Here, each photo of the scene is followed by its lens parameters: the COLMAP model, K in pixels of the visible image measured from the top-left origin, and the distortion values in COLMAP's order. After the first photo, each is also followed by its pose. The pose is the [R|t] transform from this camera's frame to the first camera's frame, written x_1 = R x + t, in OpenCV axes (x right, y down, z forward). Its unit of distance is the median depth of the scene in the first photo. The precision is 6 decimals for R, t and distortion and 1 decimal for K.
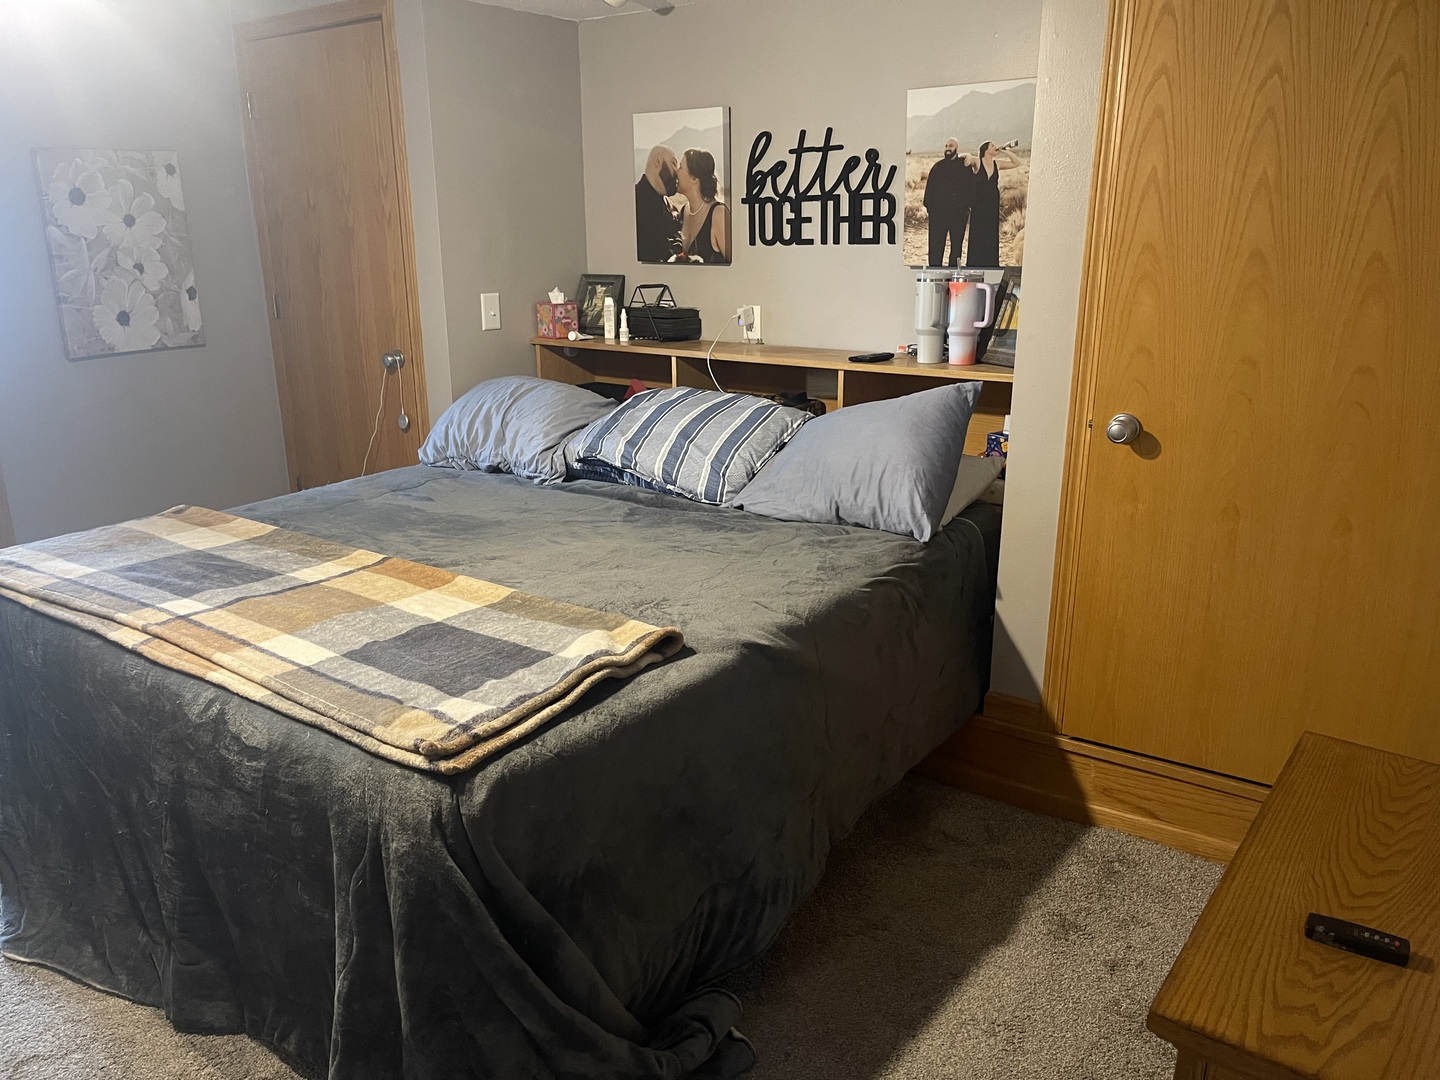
lens RADIAL K [[1094.6, 0, 720.3], [0, 1094.6, 544.2], [0, 0, 1]] dist [0.059561, -0.059757]
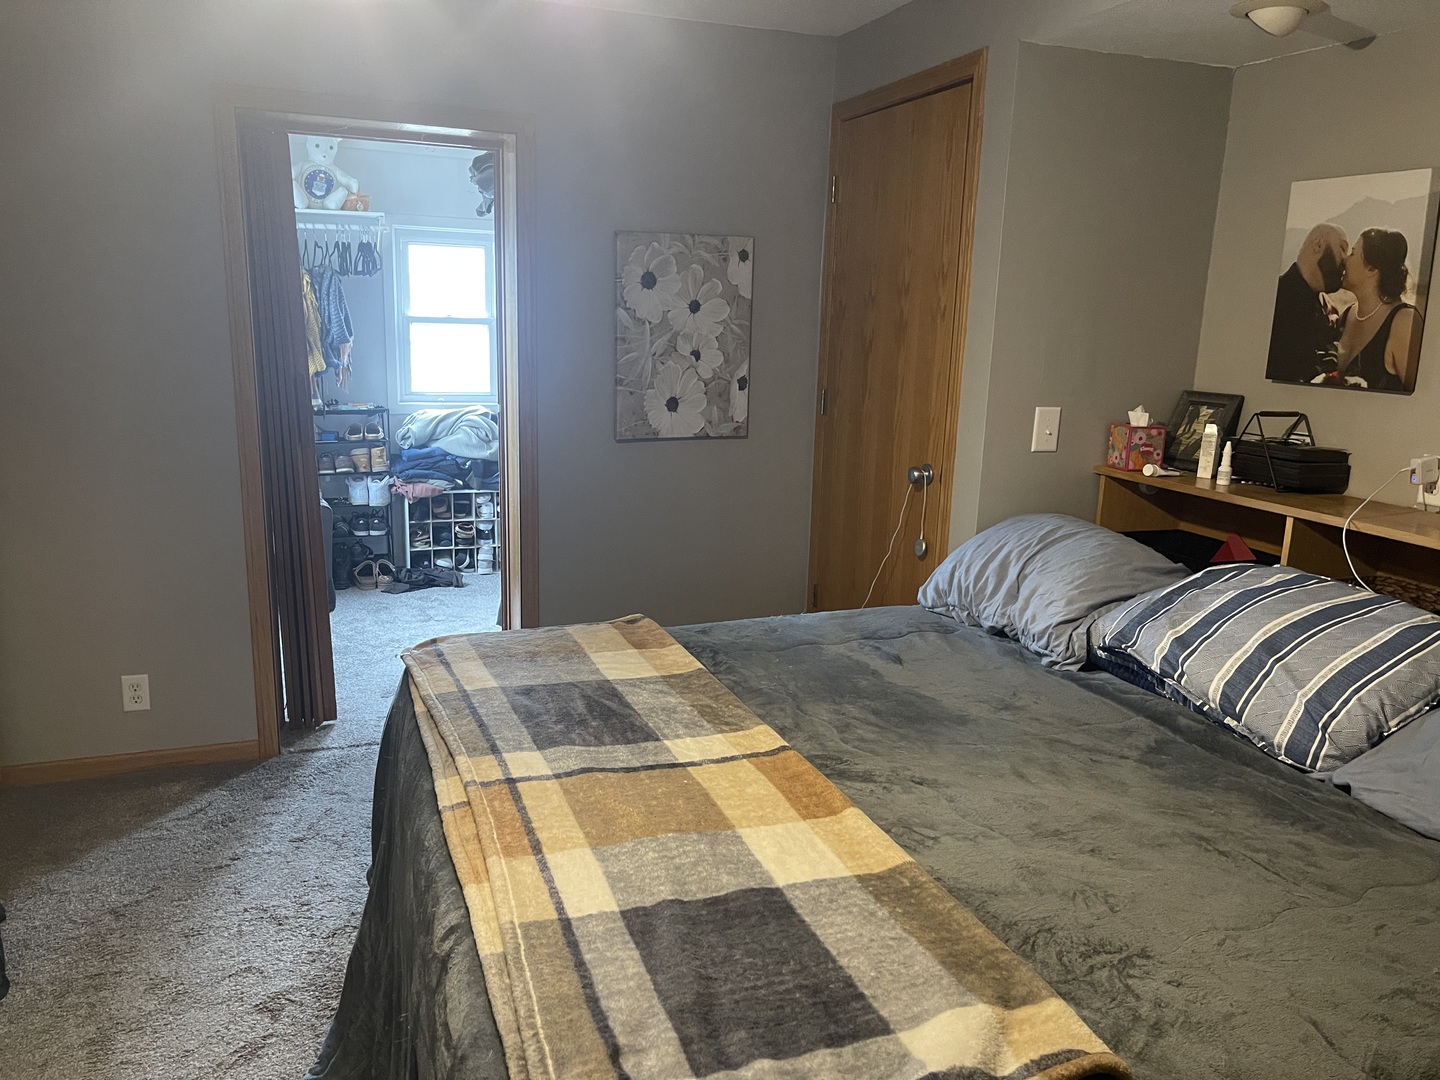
lens RADIAL K [[1094.6, 0, 717.7], [0, 1094.6, 544.0], [0, 0, 1]] dist [0.059561, -0.059757]
pose [[0.838867, 0.148293, -0.523748, 0.026166], [-0.189813, 0.981473, -0.026124, -0.076237], [0.510171, 0.121329, 0.851472, 0.249289]]
